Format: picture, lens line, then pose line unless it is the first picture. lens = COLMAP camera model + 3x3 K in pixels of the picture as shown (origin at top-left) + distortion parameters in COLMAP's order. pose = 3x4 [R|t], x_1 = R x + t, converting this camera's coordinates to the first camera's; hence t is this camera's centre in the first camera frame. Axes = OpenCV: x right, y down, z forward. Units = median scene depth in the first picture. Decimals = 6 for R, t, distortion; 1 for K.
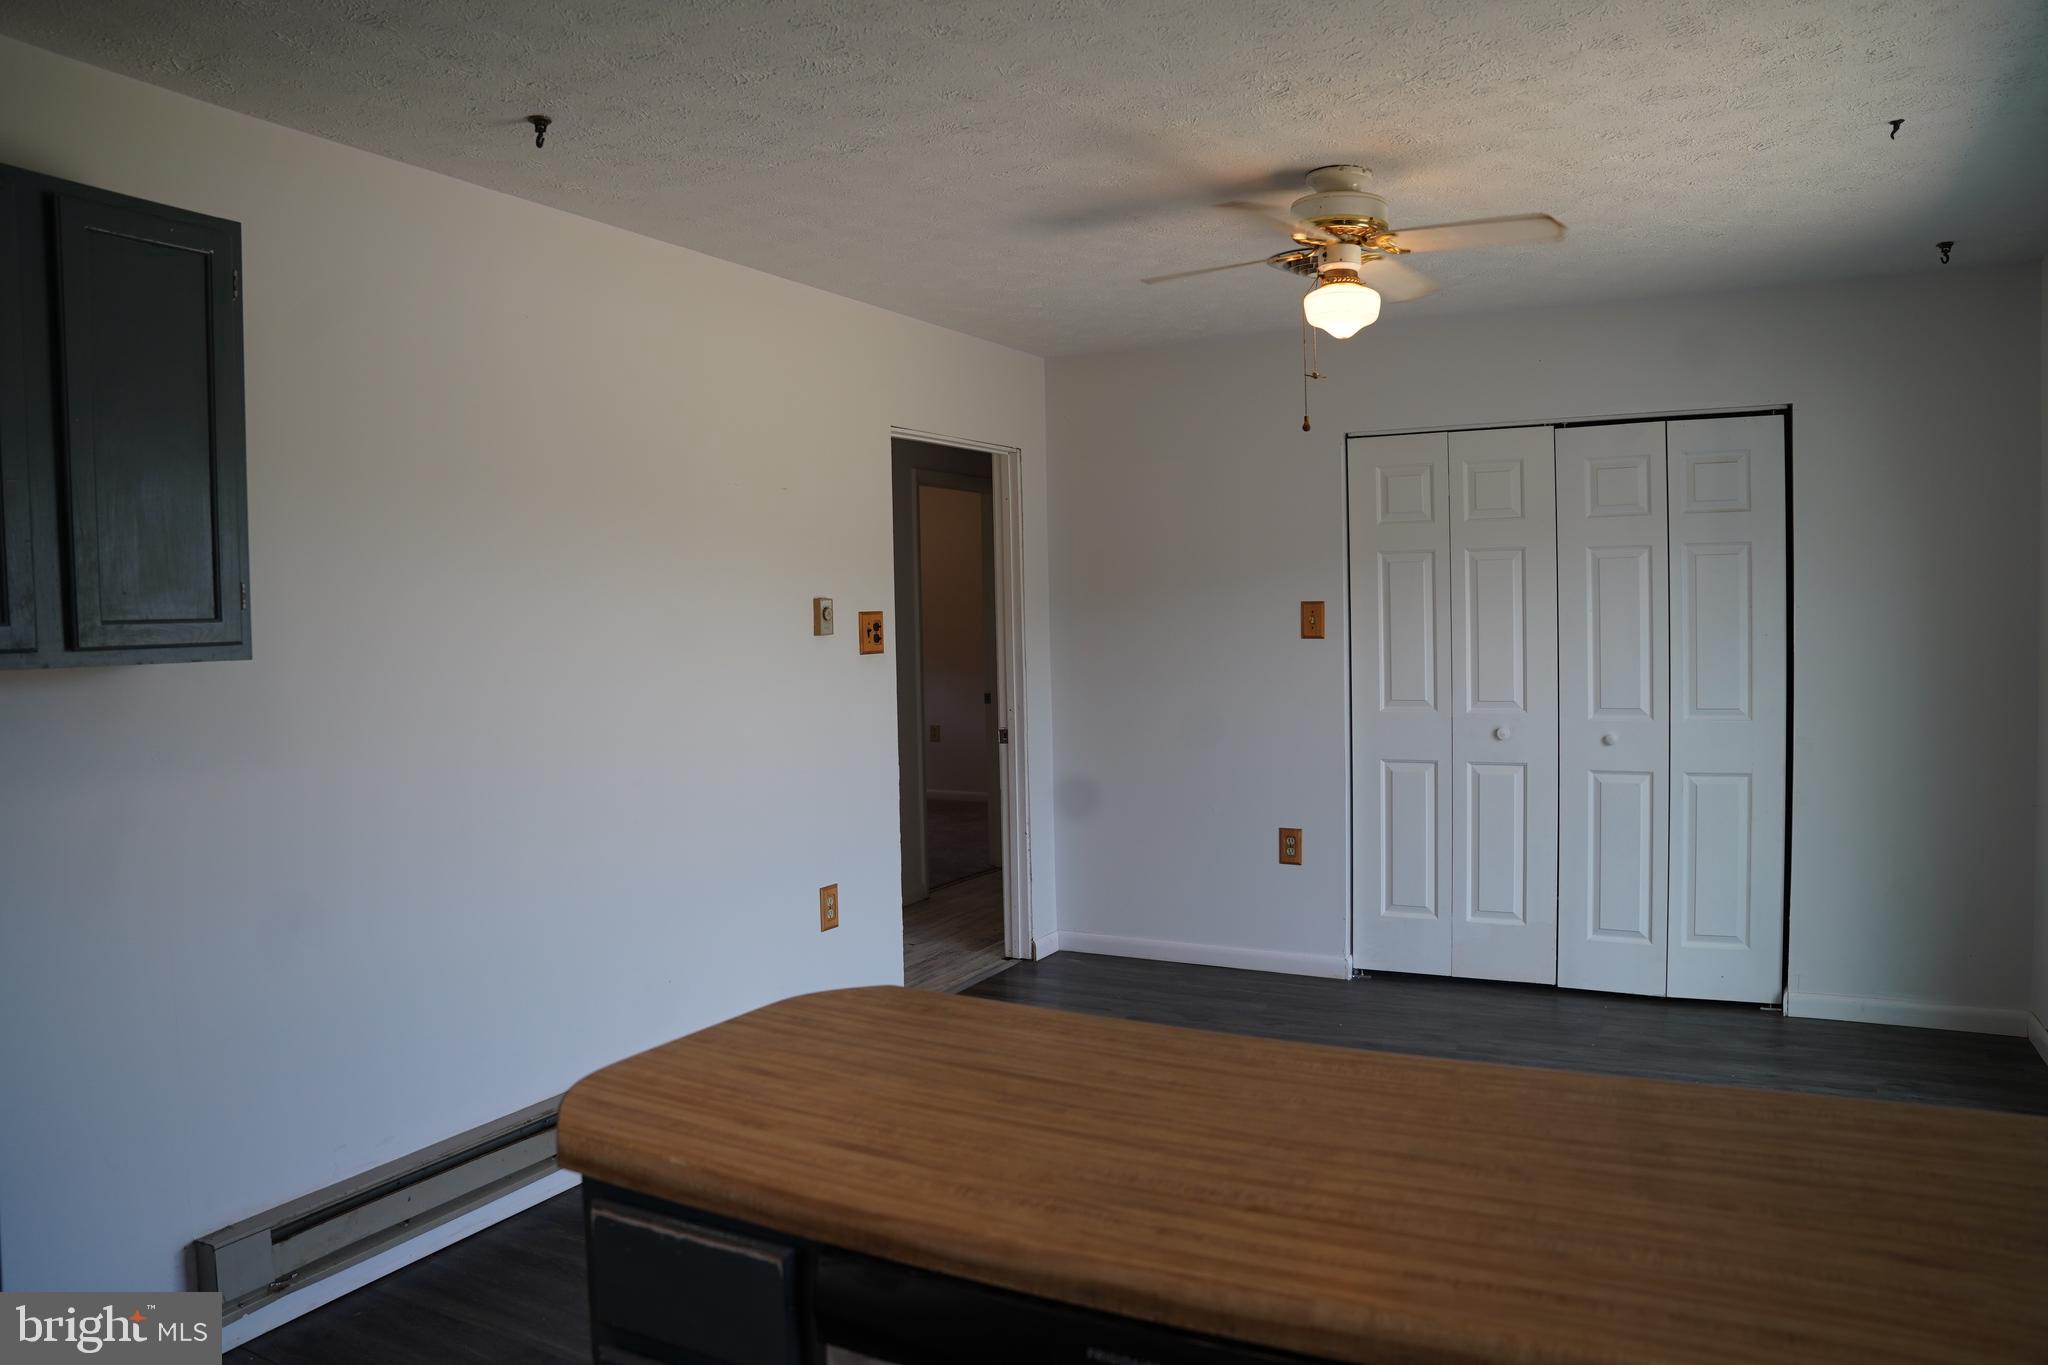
lens RADIAL K [[1413.0, 0, 1025.1], [0, 1413.0, 676.5], [0, 0, 1]] dist [-0.177474, 0.129132]
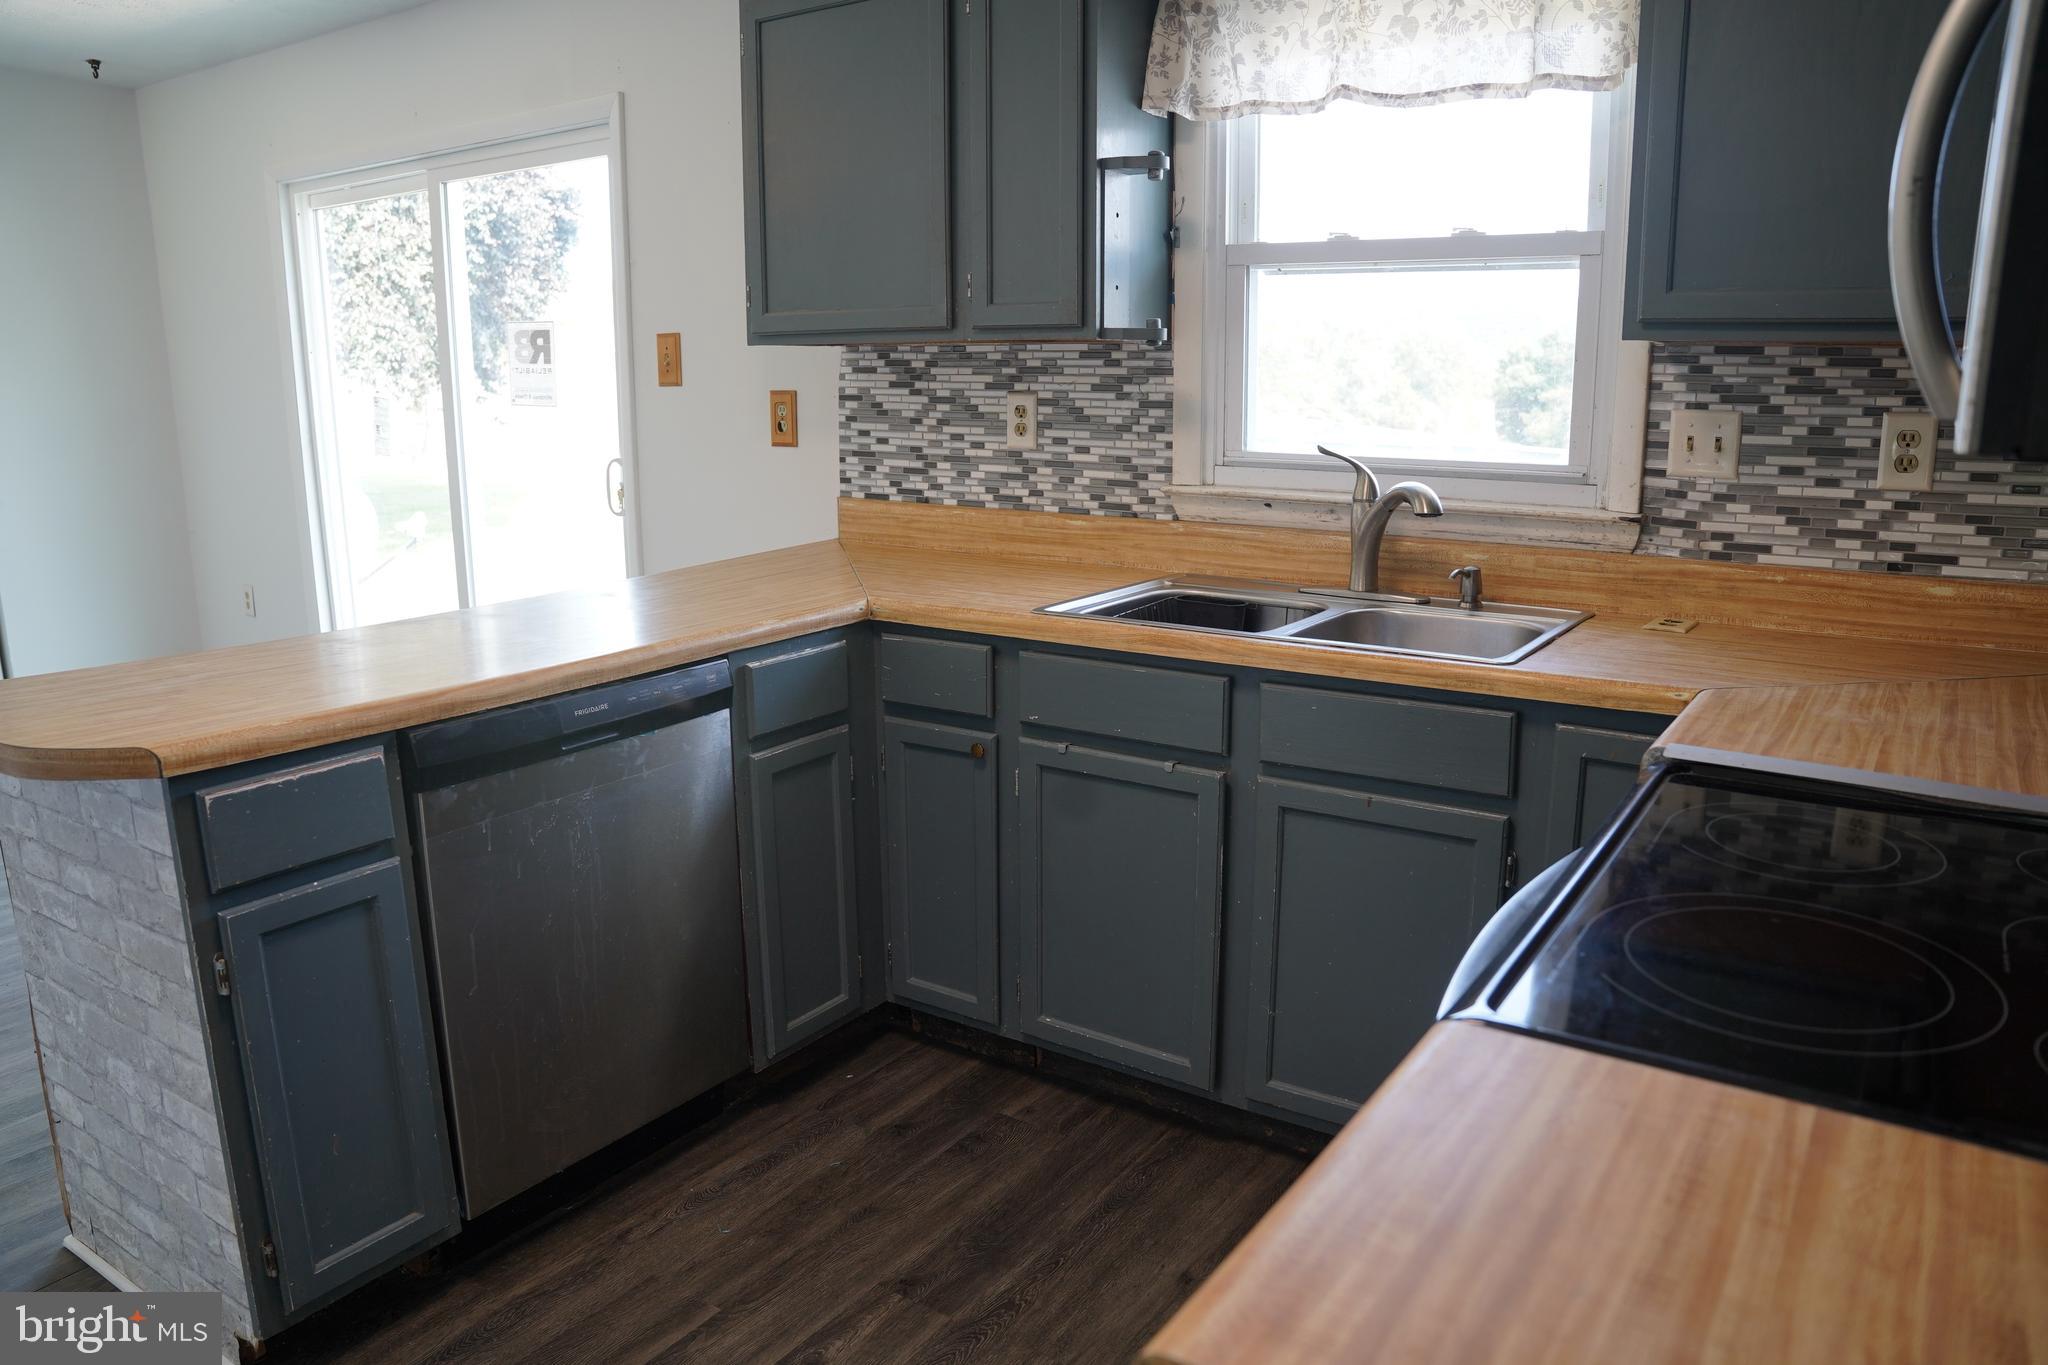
lens RADIAL K [[1413.0, 0, 1025.1], [0, 1413.0, 676.5], [0, 0, 1]] dist [-0.177474, 0.129132]
pose [[0.112026, -0.190495, 0.975275, -0.410370], [0.049396, 0.981307, 0.185999, 0.030302], [-0.992477, 0.027338, 0.119341, 0.040358]]
